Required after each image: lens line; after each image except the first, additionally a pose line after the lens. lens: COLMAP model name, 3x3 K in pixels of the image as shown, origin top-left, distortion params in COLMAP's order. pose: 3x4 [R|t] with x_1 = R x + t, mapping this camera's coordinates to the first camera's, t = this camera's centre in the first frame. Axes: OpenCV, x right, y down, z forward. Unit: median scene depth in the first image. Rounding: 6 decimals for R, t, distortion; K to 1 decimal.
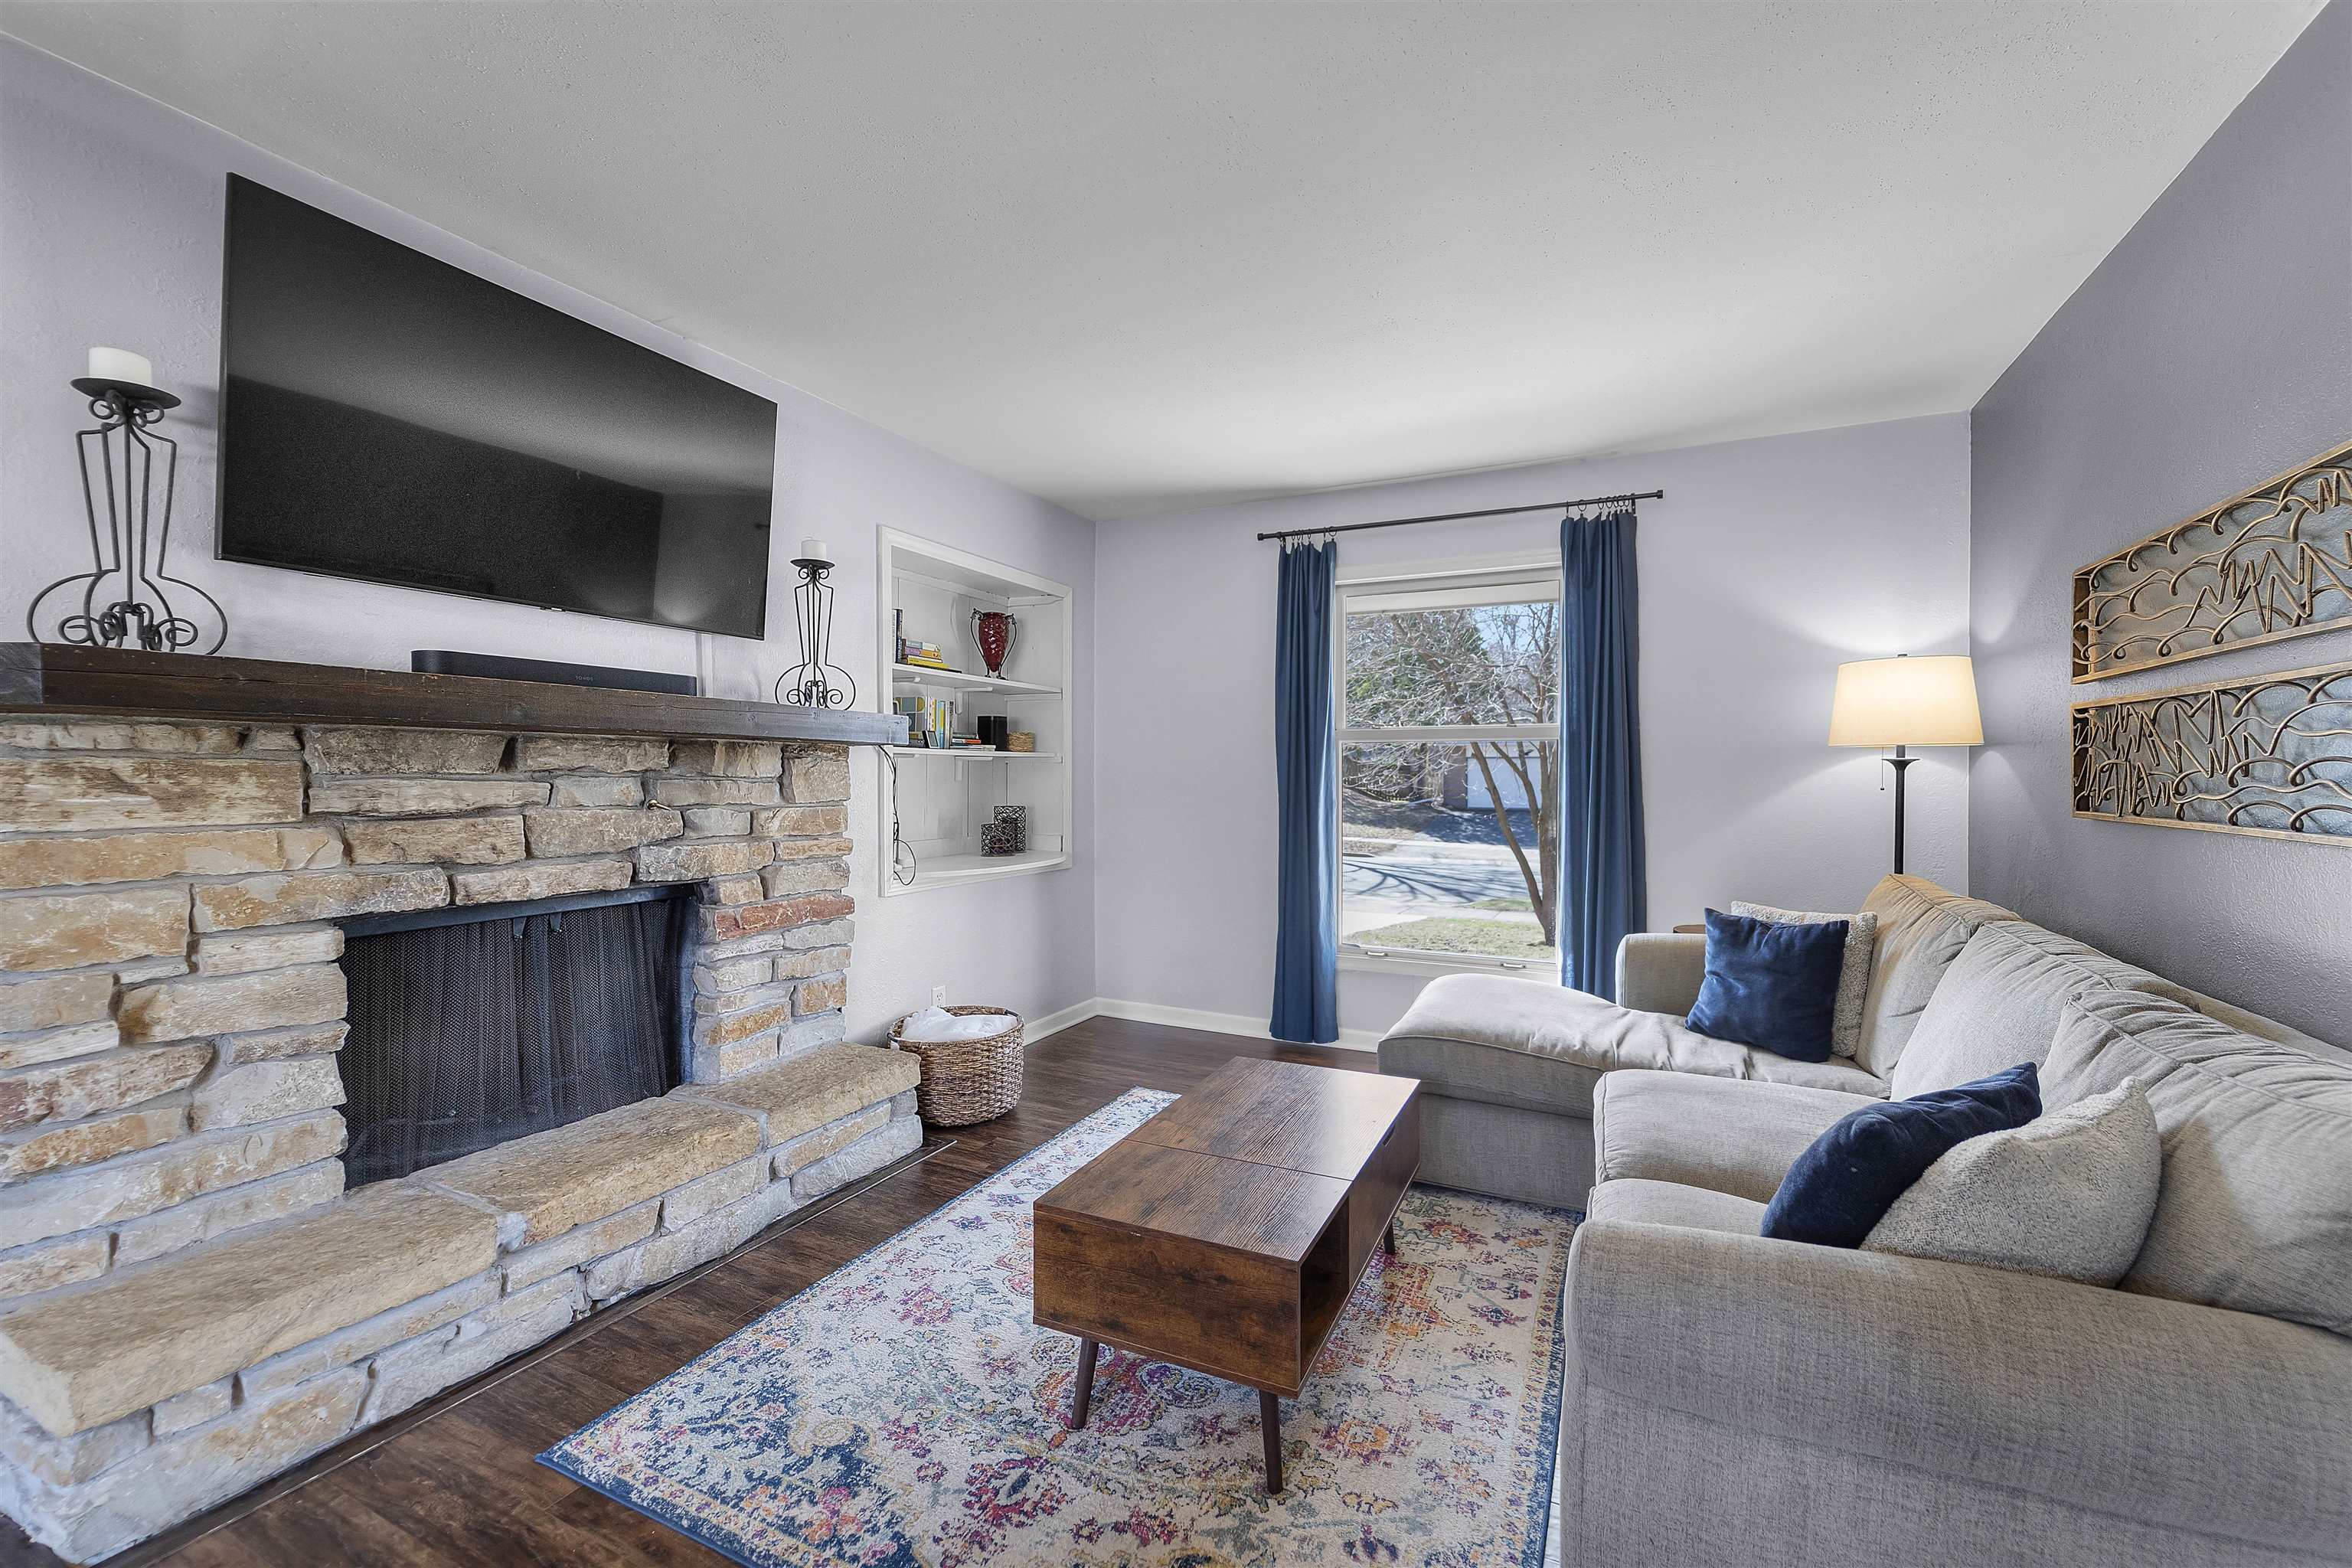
lens RADIAL K [[940.5, 0, 1174.0], [0, 940.5, 781.7], [0, 0, 1]] dist [0.000517, -0.000554]
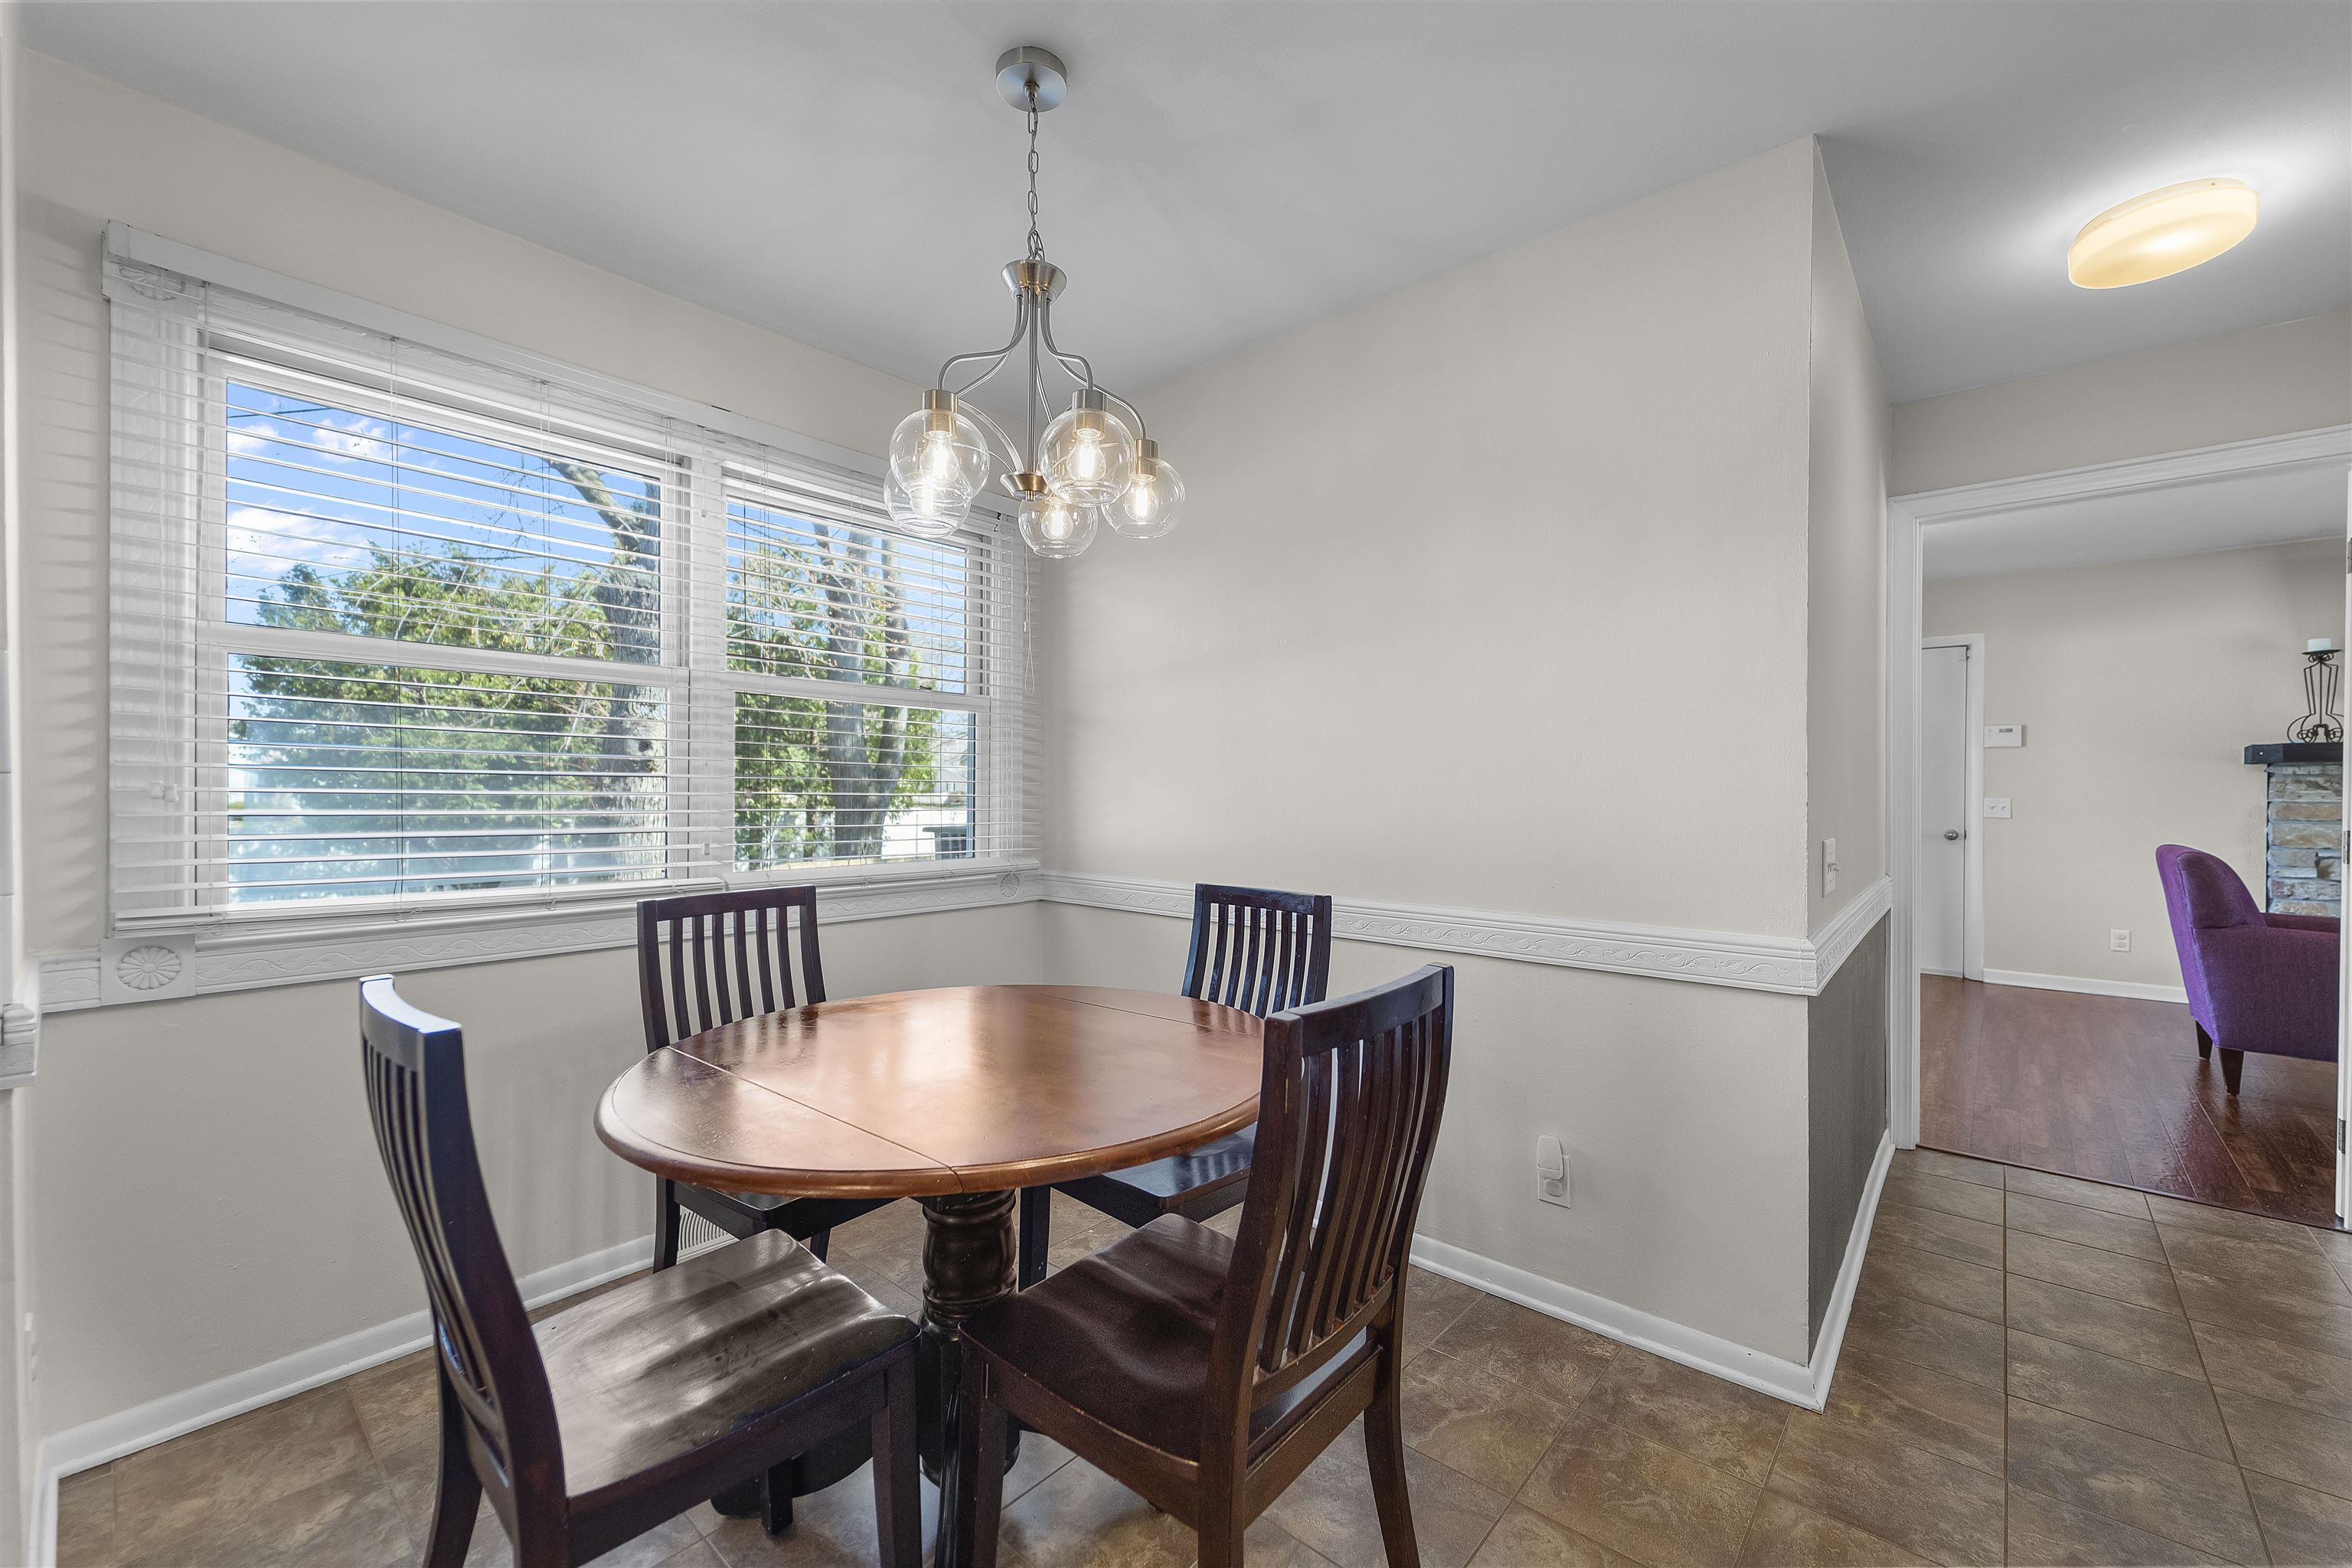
lens RADIAL K [[940.5, 0, 1166.6], [0, 940.5, 806.8], [0, 0, 1]] dist [0.000517, -0.000554]
pose [[-0.269801, 0.014495, -0.962807, 2.602207], [-0.003385, 0.999866, 0.016002, 0.031564], [0.962910, 0.007576, -0.269716, -1.619555]]
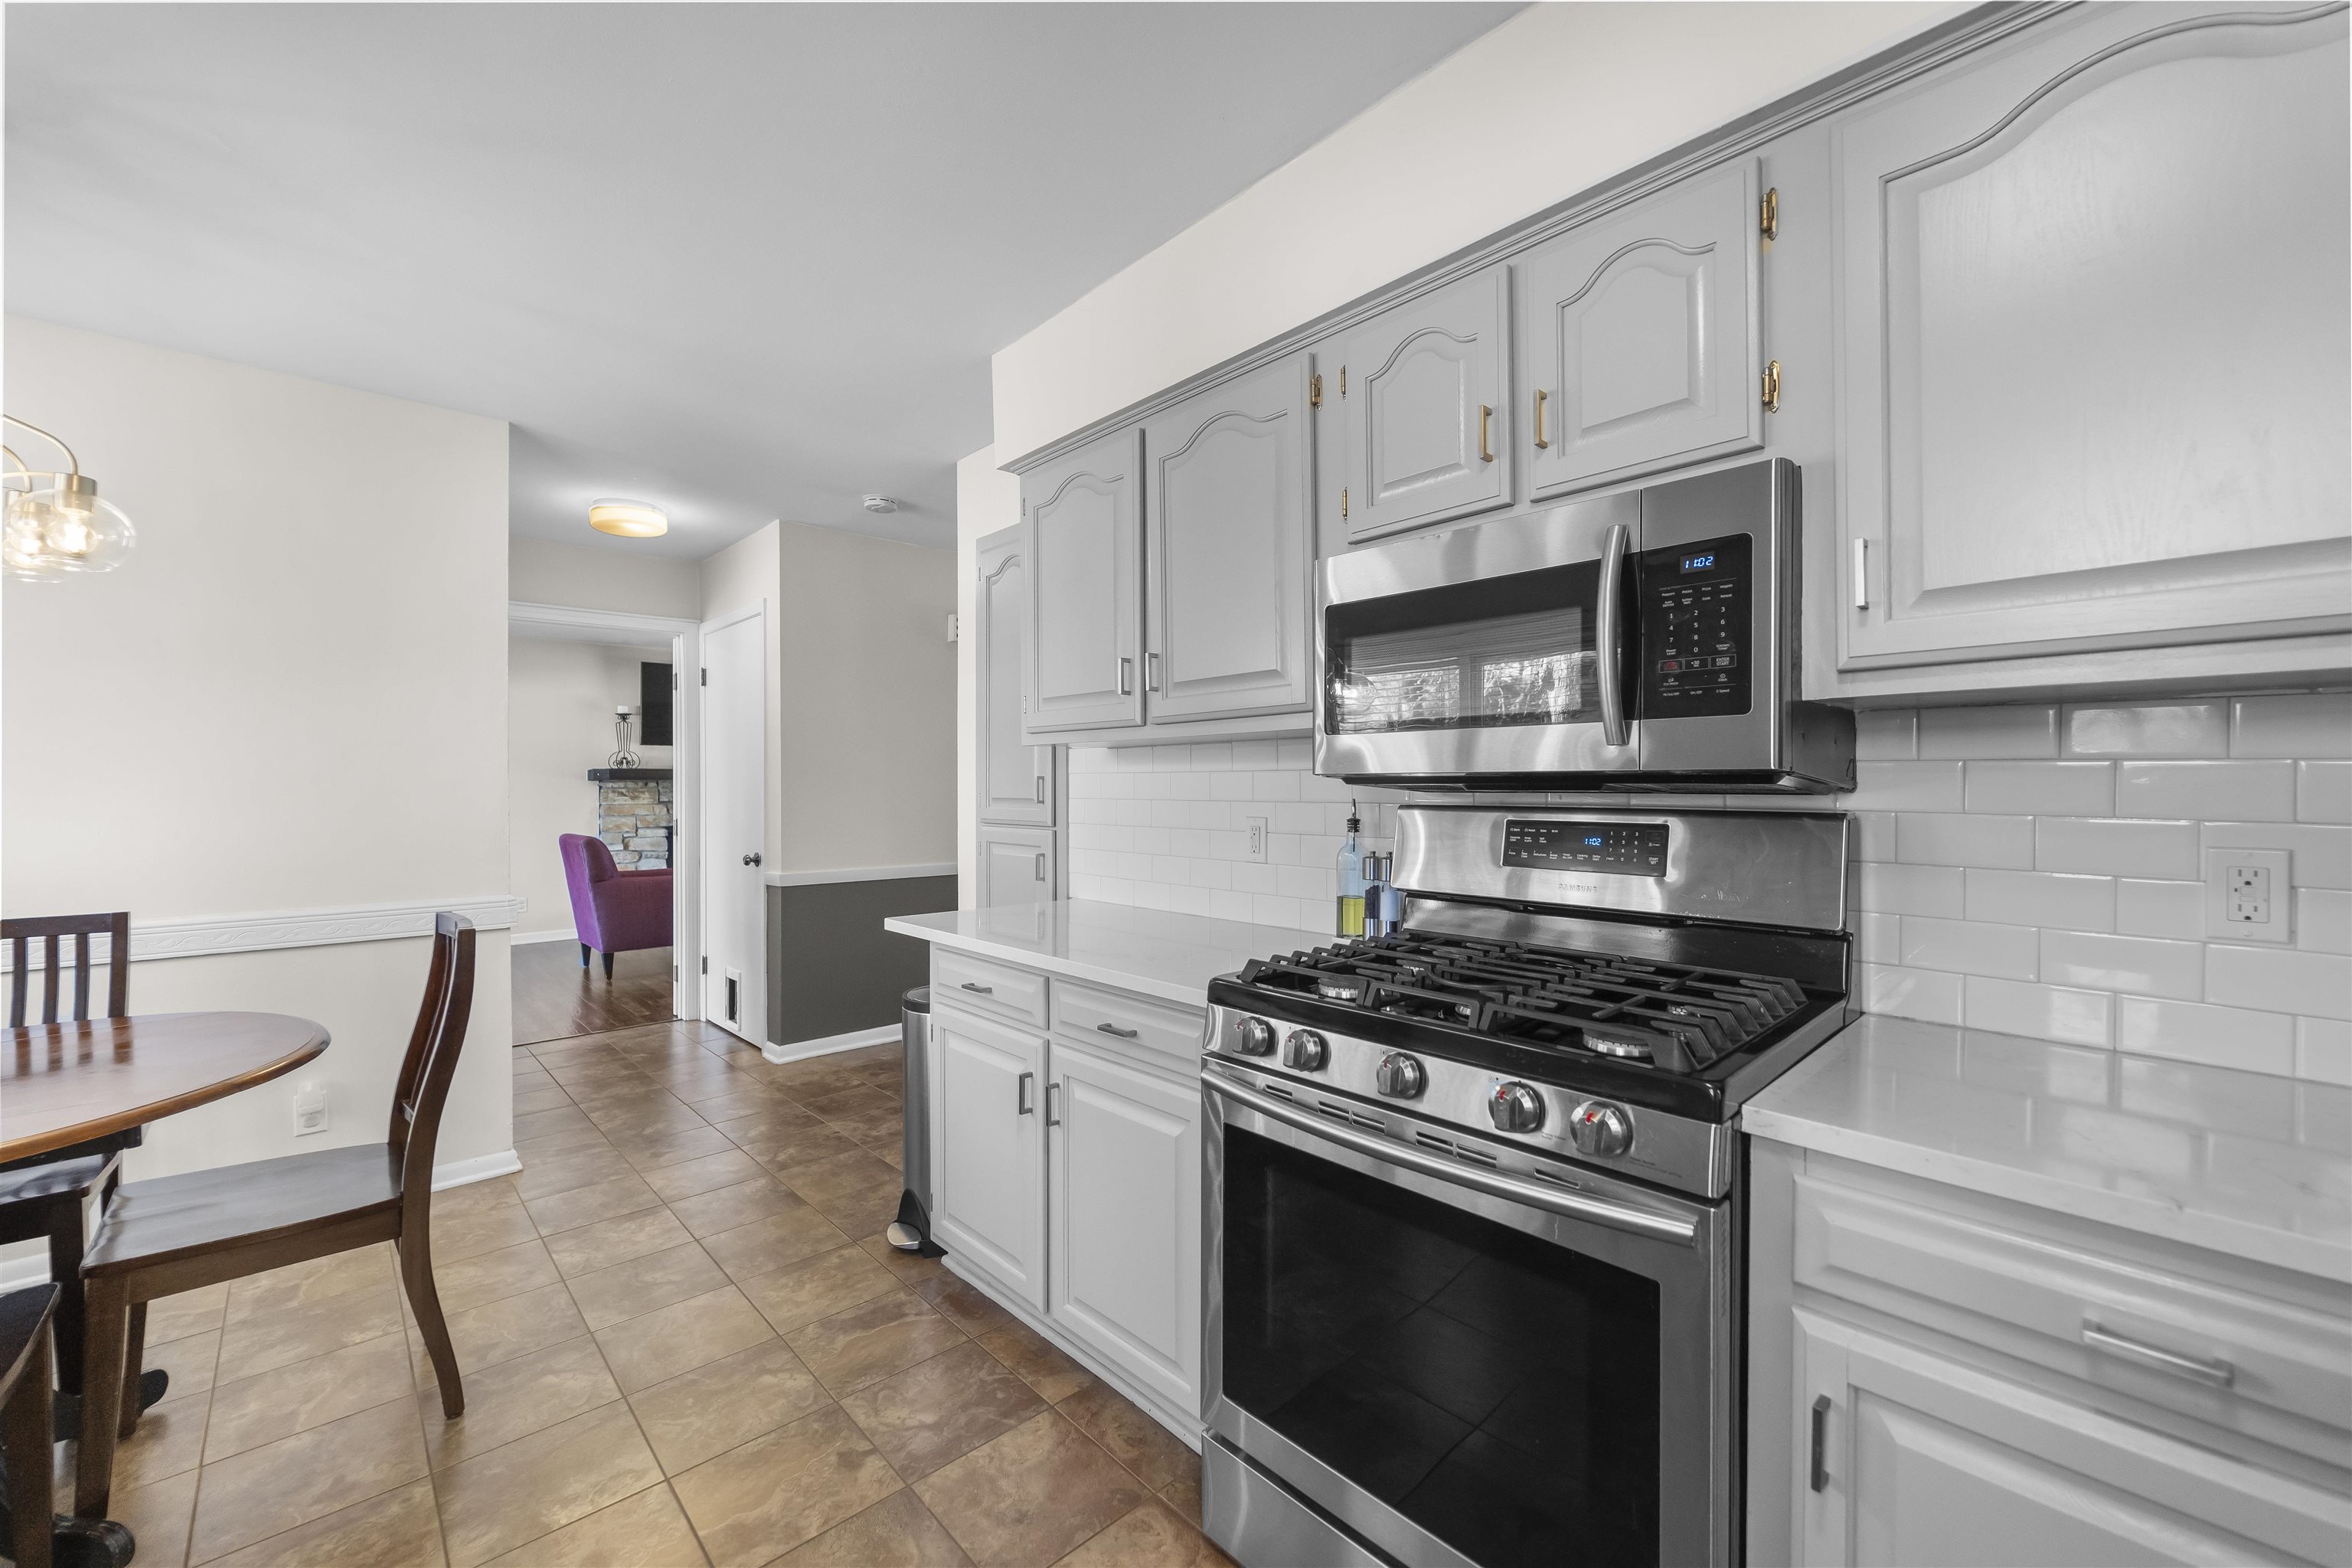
lens RADIAL K [[940.5, 0, 1180.6], [0, 940.5, 784.8], [0, 0, 1]] dist [0.000517, -0.000554]
pose [[0.932285, -0.008285, -0.361631, 3.245475], [0.006133, 0.999956, -0.007097, 0.004211], [0.361674, 0.004399, 0.932294, -2.431126]]
